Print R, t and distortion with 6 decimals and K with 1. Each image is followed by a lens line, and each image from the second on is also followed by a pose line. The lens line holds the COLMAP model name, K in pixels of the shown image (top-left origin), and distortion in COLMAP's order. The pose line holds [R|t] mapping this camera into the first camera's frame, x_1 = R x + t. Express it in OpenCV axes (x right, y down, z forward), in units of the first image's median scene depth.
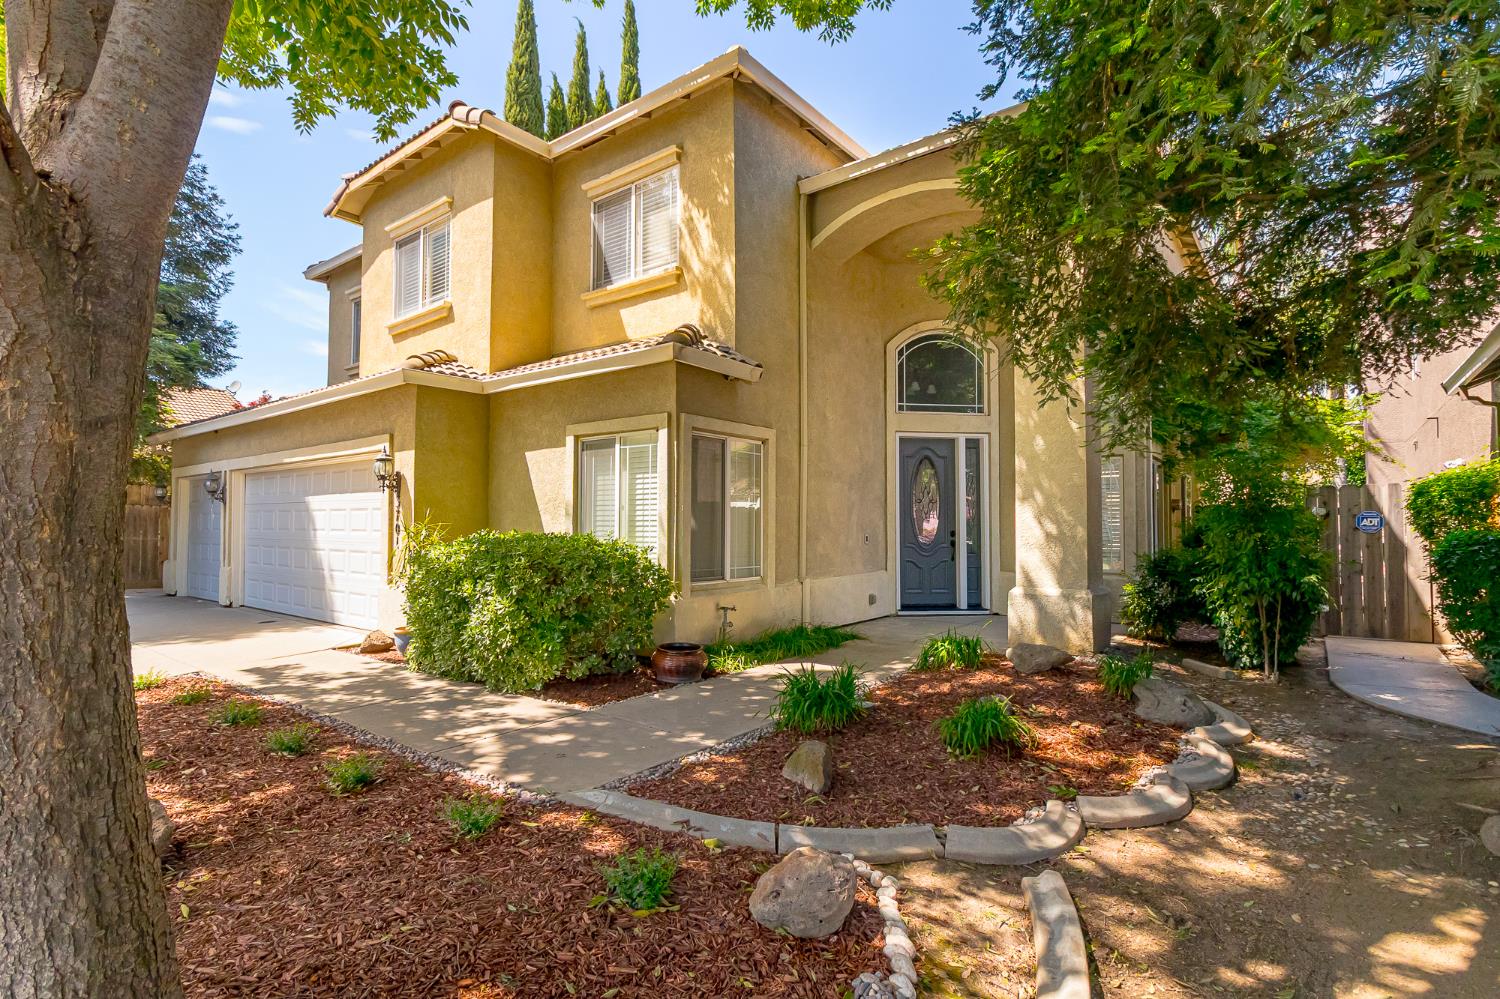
lens RADIAL K [[768.7, 0, 719.2], [0, 768.7, 512.8], [0, 0, 1]] dist [-0.000642, -0.003789]
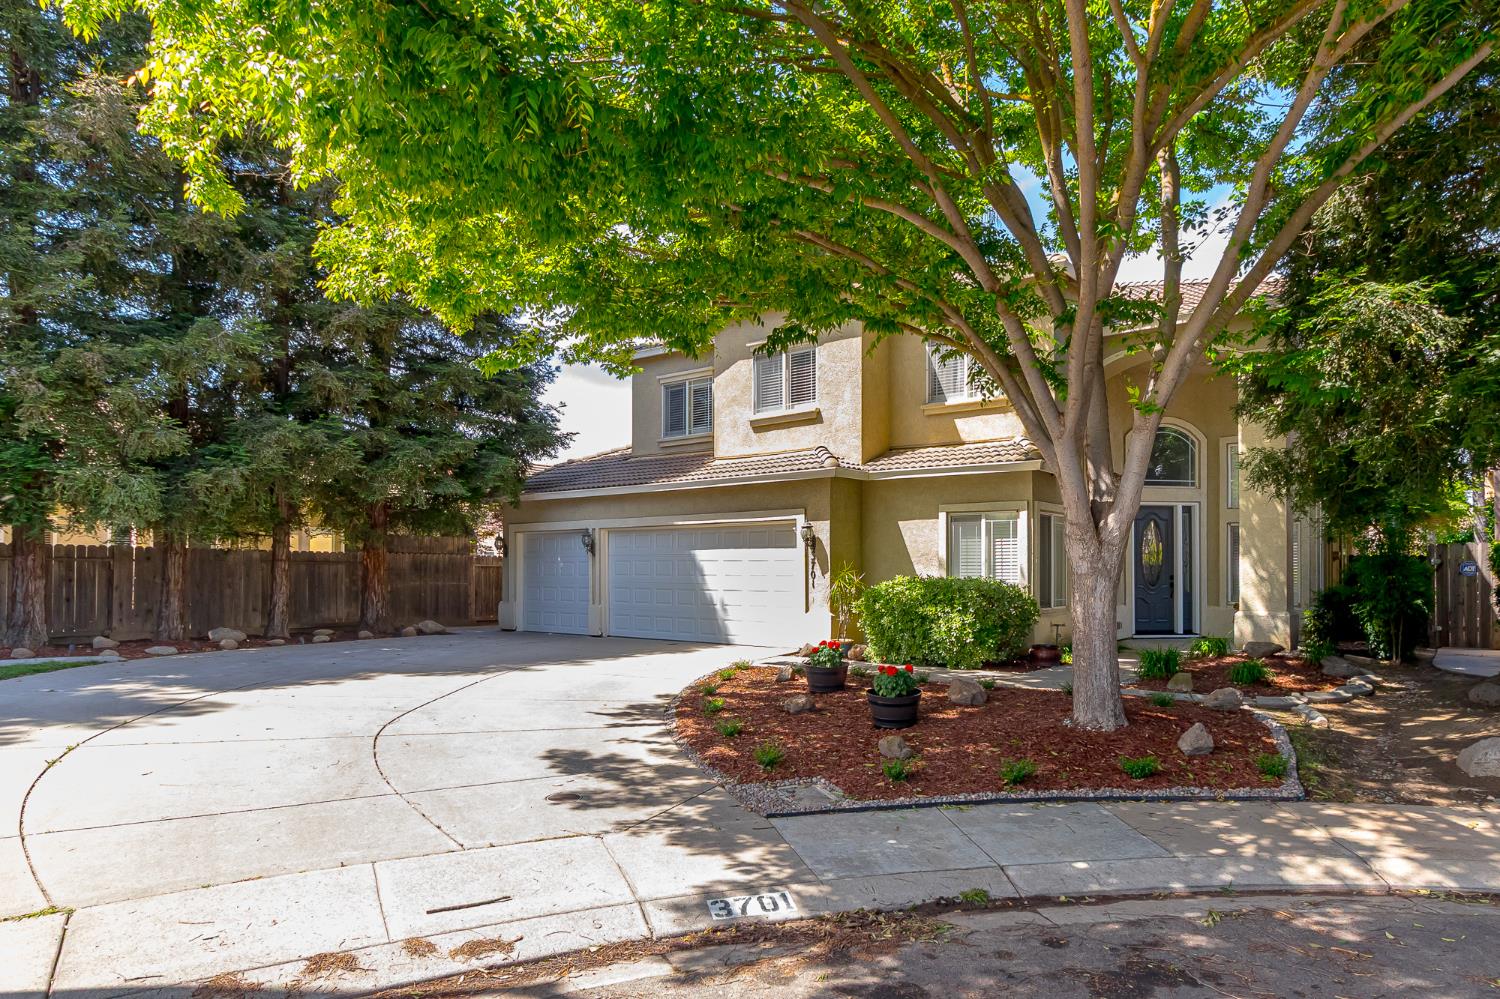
lens RADIAL K [[958.7, 0, 772.5], [0, 958.7, 581.2], [0, 0, 1]] dist [-0.013731, 0.004695]
pose [[0.999803, -0.001949, 0.019732, -0.547822], [0.001424, 0.999646, 0.026558, -0.015081], [-0.019777, -0.026525, 0.999453, -0.840936]]
